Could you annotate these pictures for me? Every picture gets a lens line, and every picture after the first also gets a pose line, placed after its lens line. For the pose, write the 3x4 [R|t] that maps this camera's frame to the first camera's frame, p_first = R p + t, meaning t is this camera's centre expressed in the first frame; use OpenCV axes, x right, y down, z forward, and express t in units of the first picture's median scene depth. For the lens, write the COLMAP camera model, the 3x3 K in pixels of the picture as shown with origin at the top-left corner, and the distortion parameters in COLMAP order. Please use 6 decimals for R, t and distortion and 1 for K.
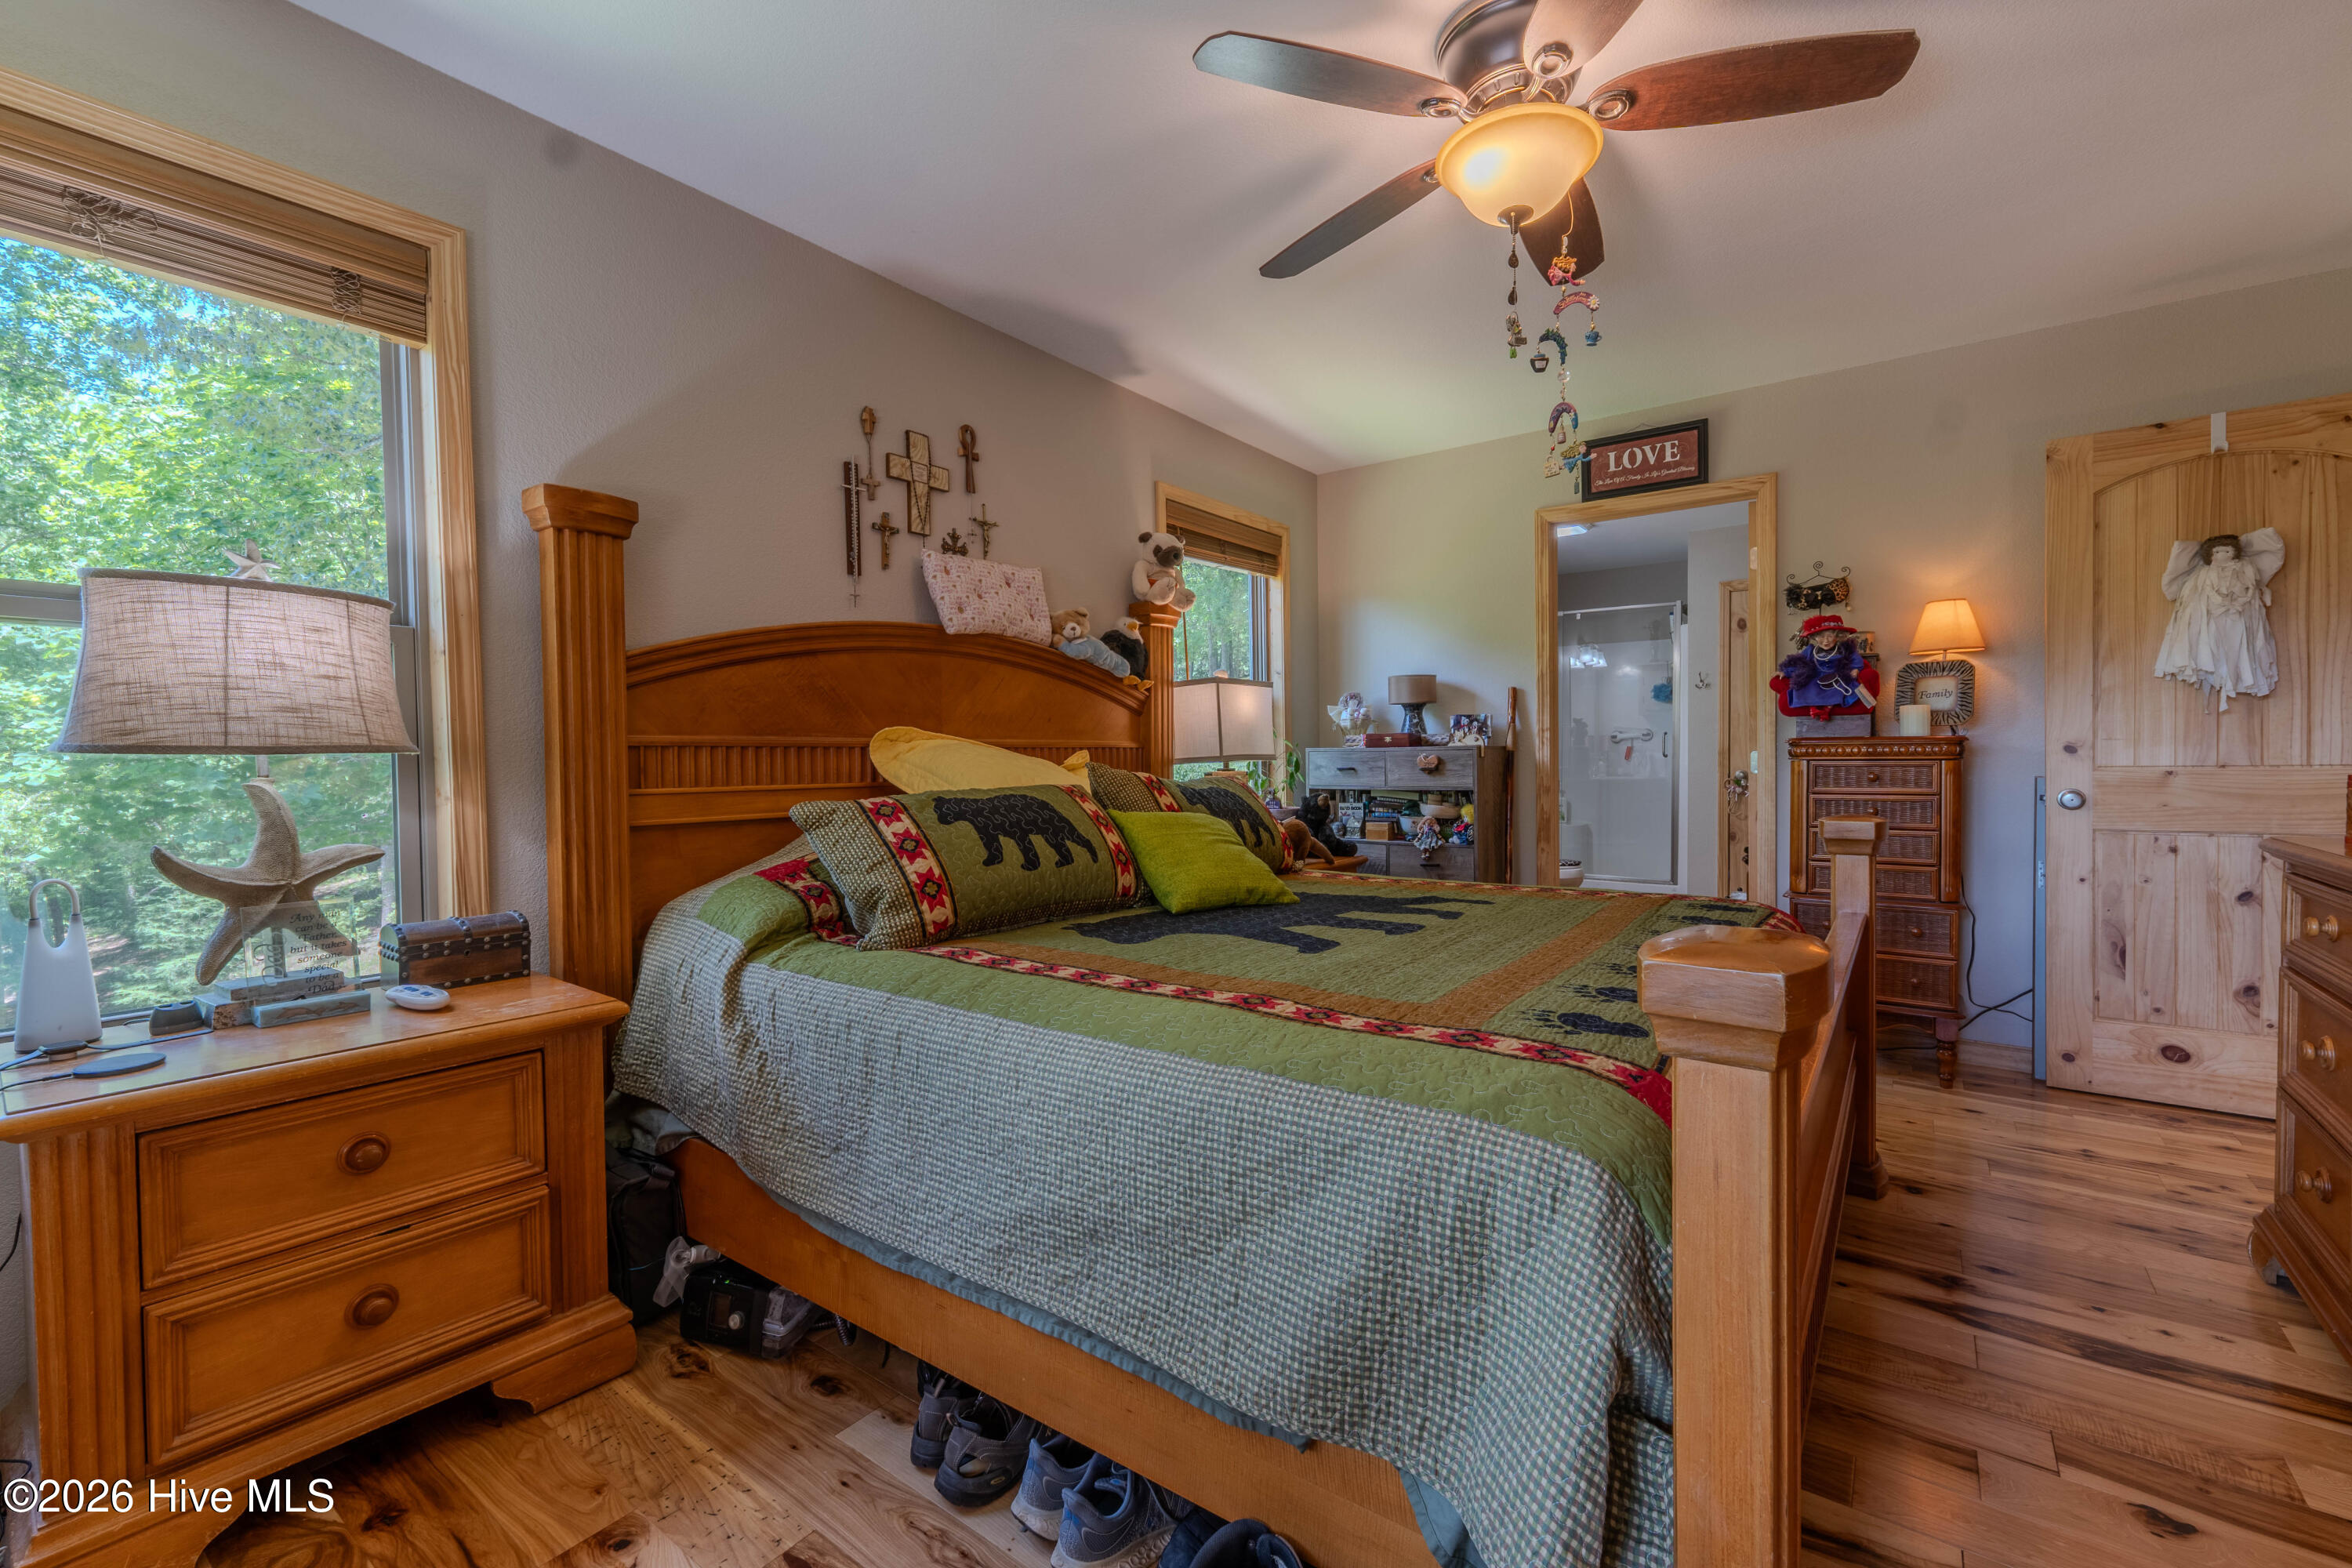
lens RADIAL K [[991.4, 0, 1172.6], [0, 991.4, 776.9], [0, 0, 1]] dist [0.011723, -0.001159]
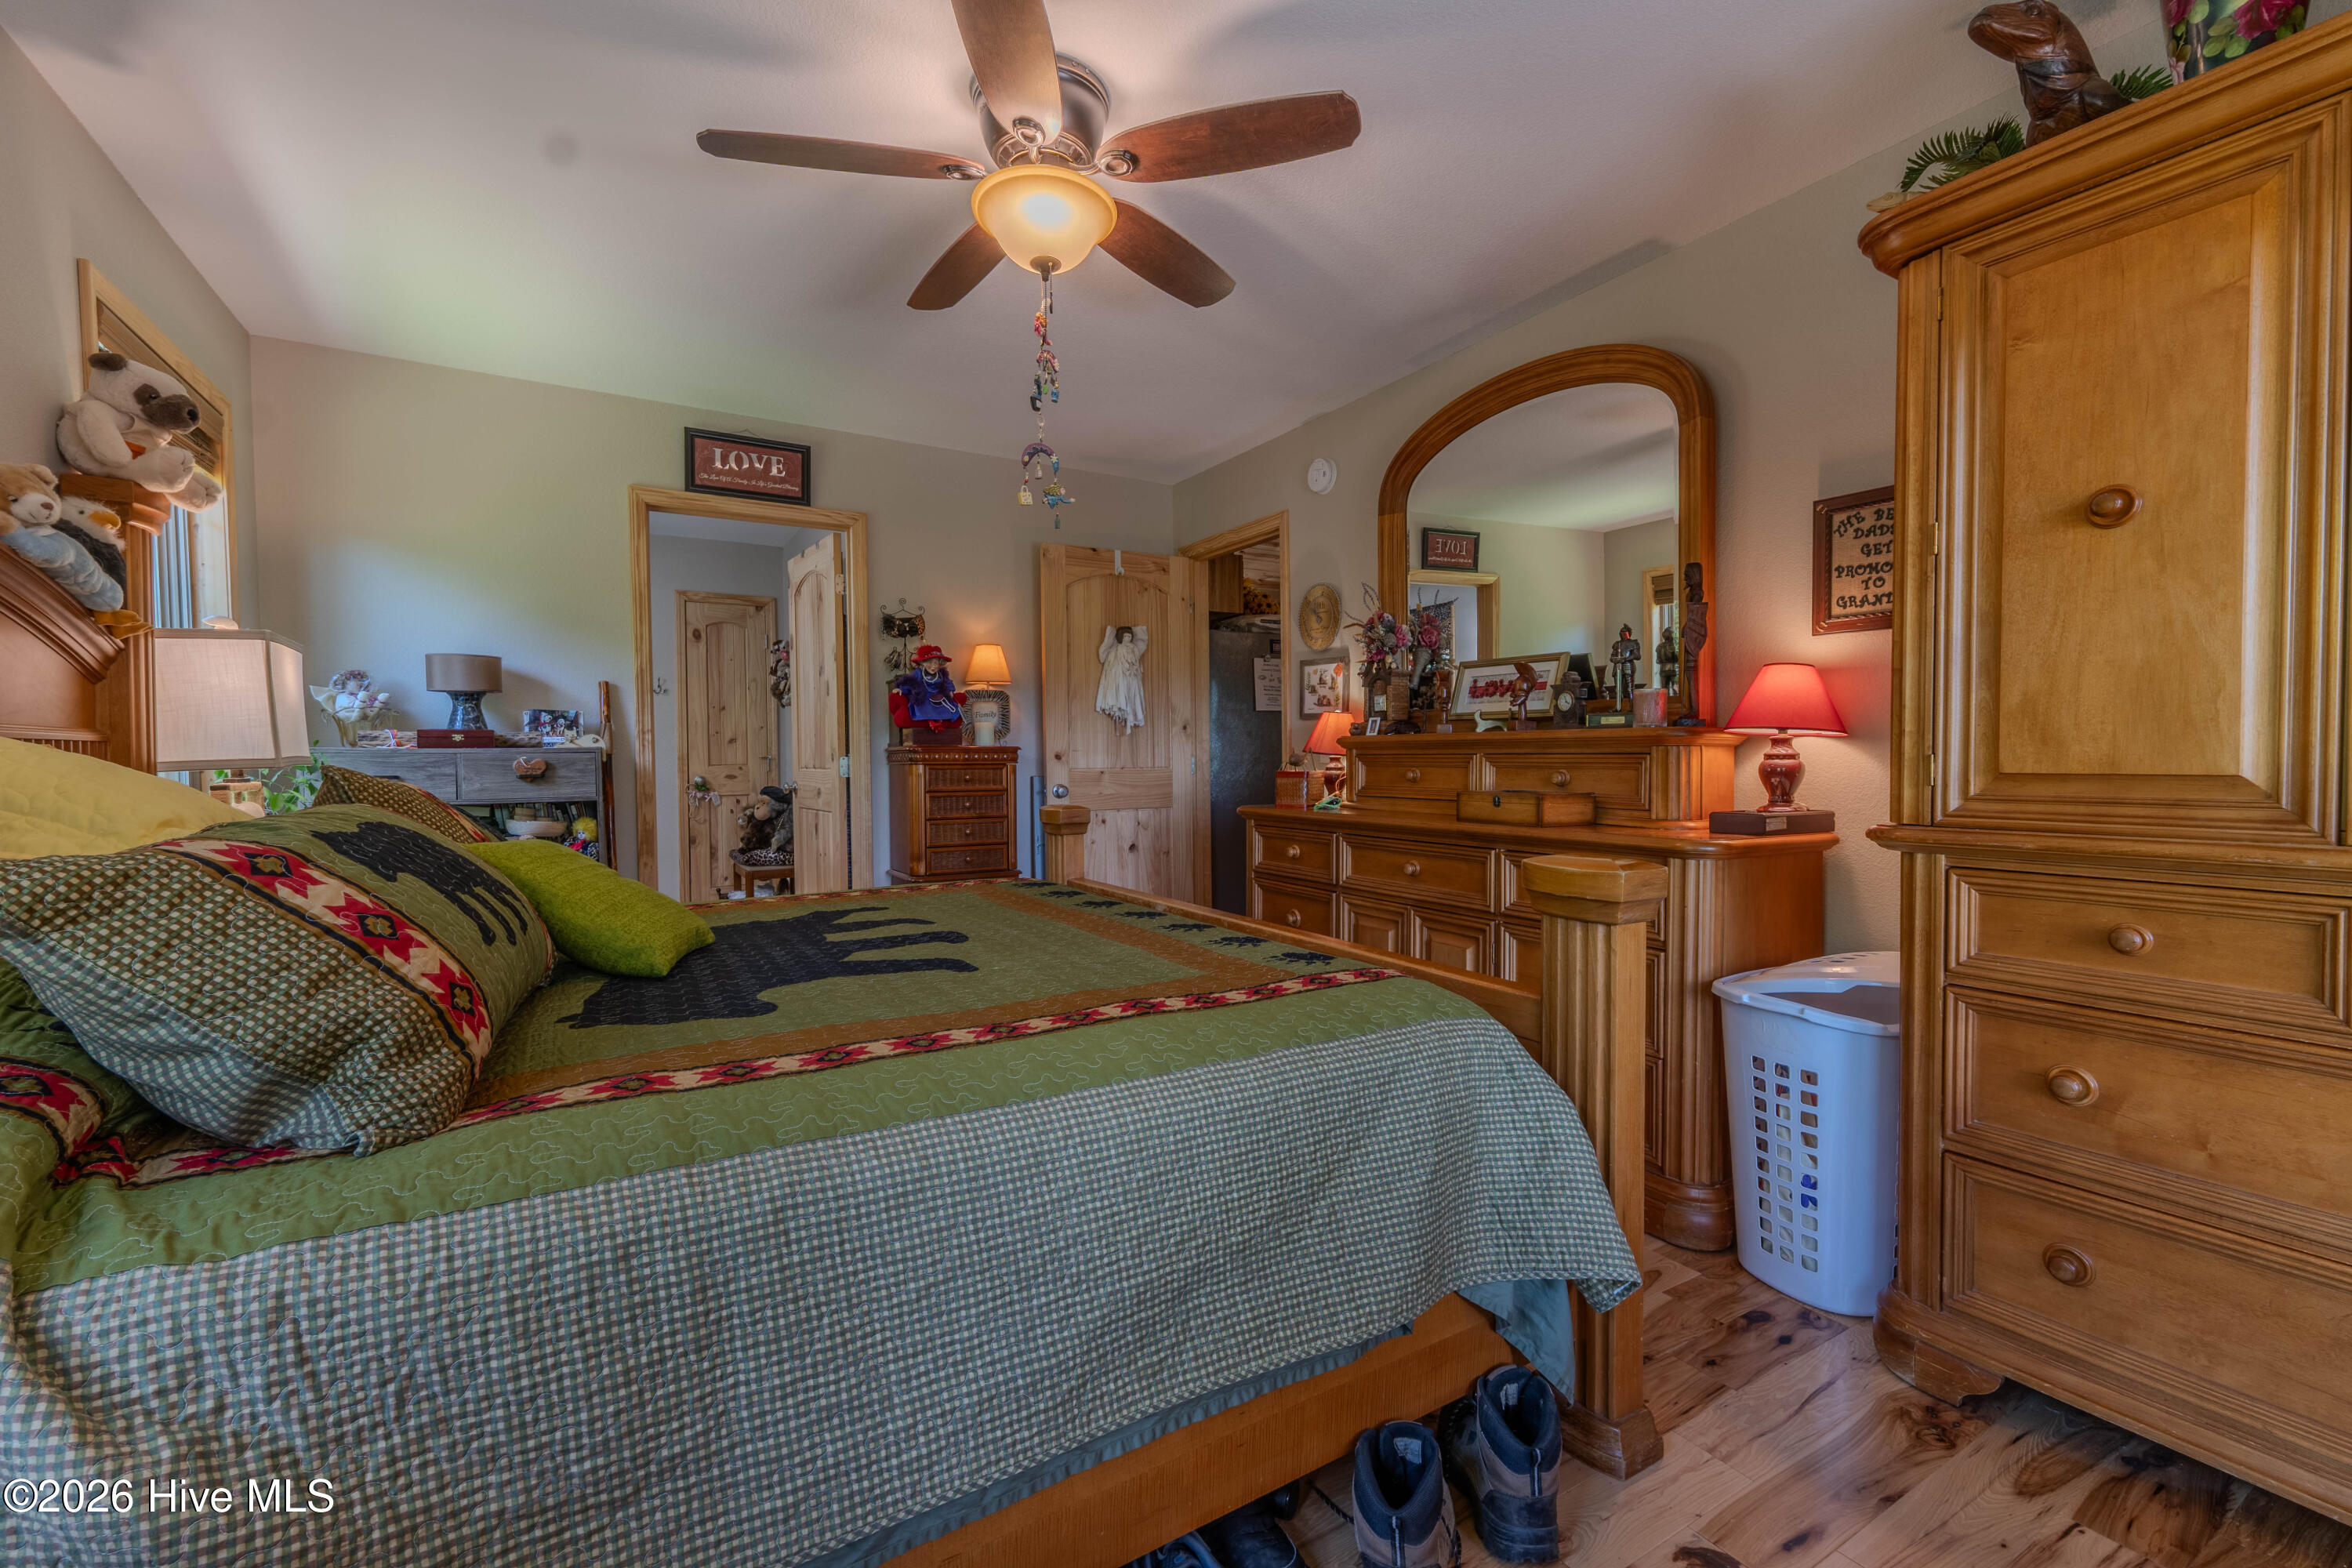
lens RADIAL K [[991.4, 0, 1172.7], [0, 991.4, 786.9], [0, 0, 1]] dist [0.011723, -0.001159]
pose [[0.384729, -0.021295, 0.922784, -0.311196], [0.019109, 0.999703, 0.015103, -0.001525], [-0.922832, 0.011823, 0.385021, 0.230379]]
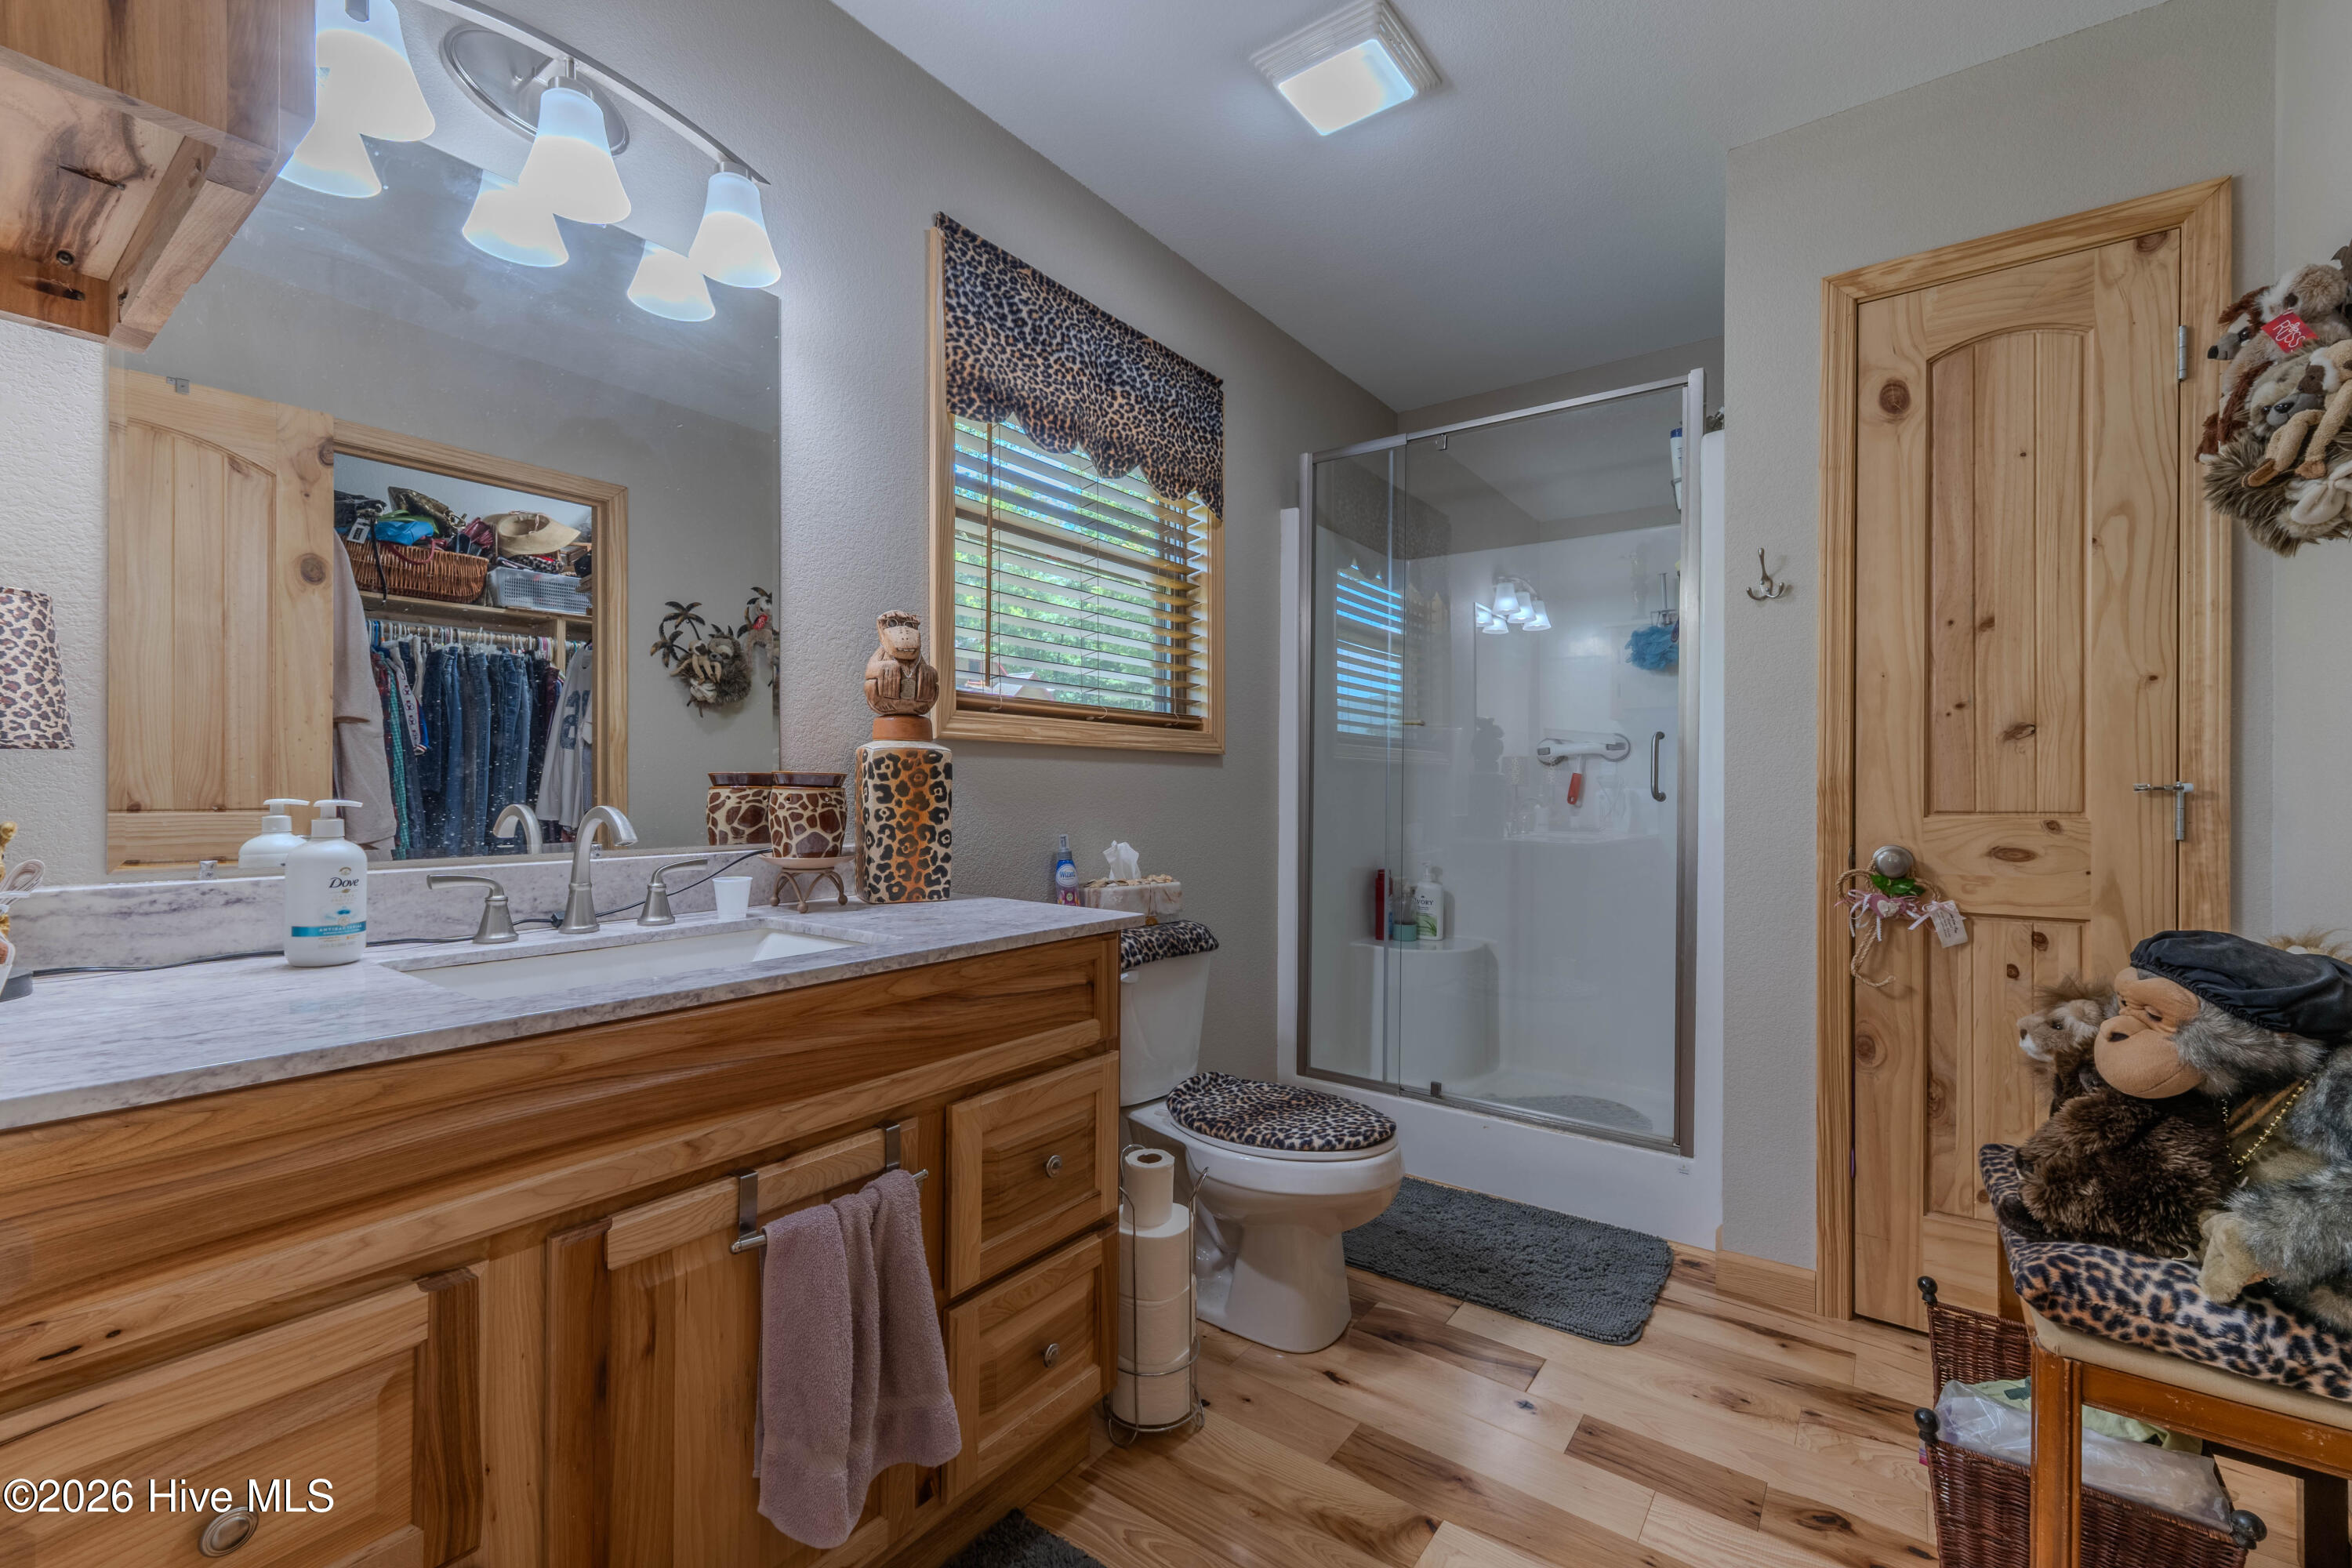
lens RADIAL K [[991.4, 0, 1173.5], [0, 991.4, 787.2], [0, 0, 1]] dist [0.011723, -0.001159]
pose [[0.999874, 0.014080, 0.007291, 0.528853], [-0.013908, 0.999635, -0.023161, -0.023083], [-0.007614, 0.023057, 0.999705, 1.069978]]
